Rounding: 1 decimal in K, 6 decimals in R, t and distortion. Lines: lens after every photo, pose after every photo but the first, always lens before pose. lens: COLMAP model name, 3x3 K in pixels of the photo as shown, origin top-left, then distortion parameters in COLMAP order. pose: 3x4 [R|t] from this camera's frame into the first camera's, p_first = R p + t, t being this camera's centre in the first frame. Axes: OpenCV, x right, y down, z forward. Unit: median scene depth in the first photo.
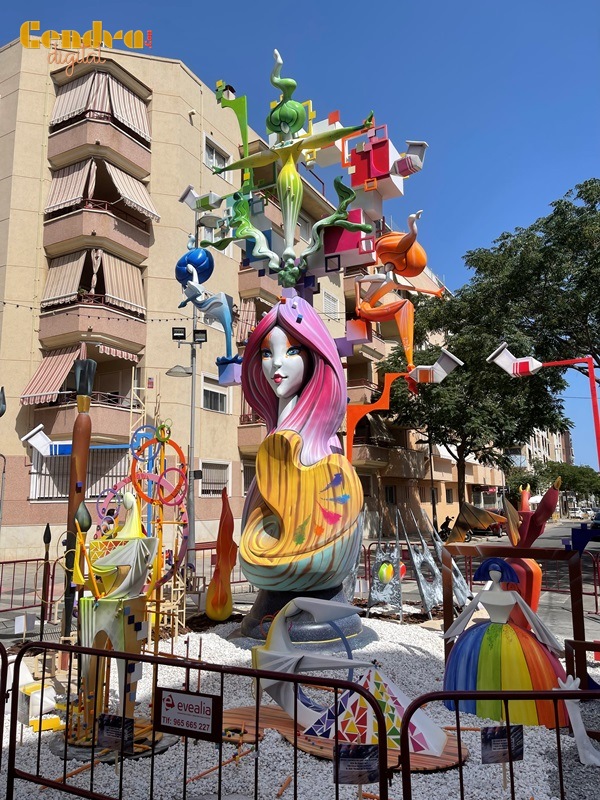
lens RADIAL K [[585.3, 0, 300.0], [0, 585.3, 400.0], [0, 0, 1]] dist [0.020541, -0.001482]
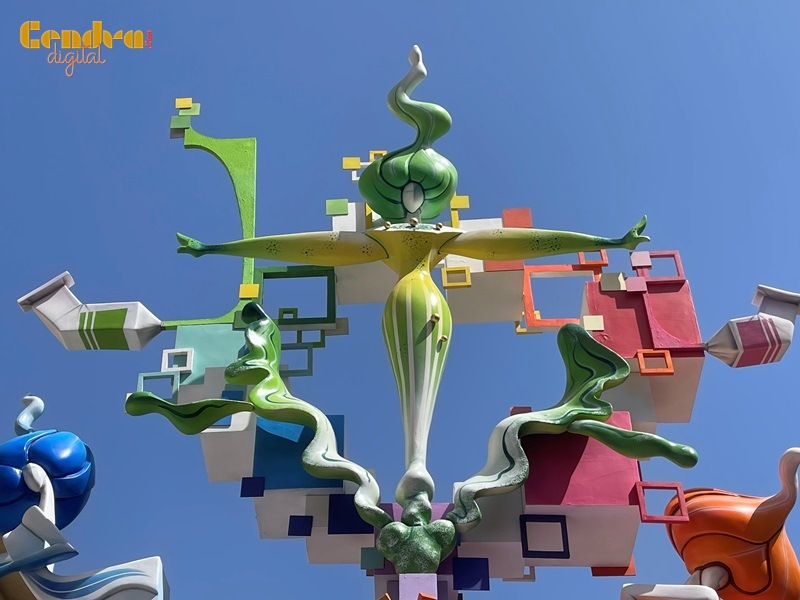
lens RADIAL K [[1233.3, 0, 400.0], [0, 1233.3, 300.0], [0, 0, 1]] dist [0.067434, 0.042497]
pose [[0.897684, 0.302071, 0.320808, -0.300701], [-0.069997, 0.816559, -0.573002, 0.074373], [-0.435046, 0.491919, 0.754156, 0.444631]]
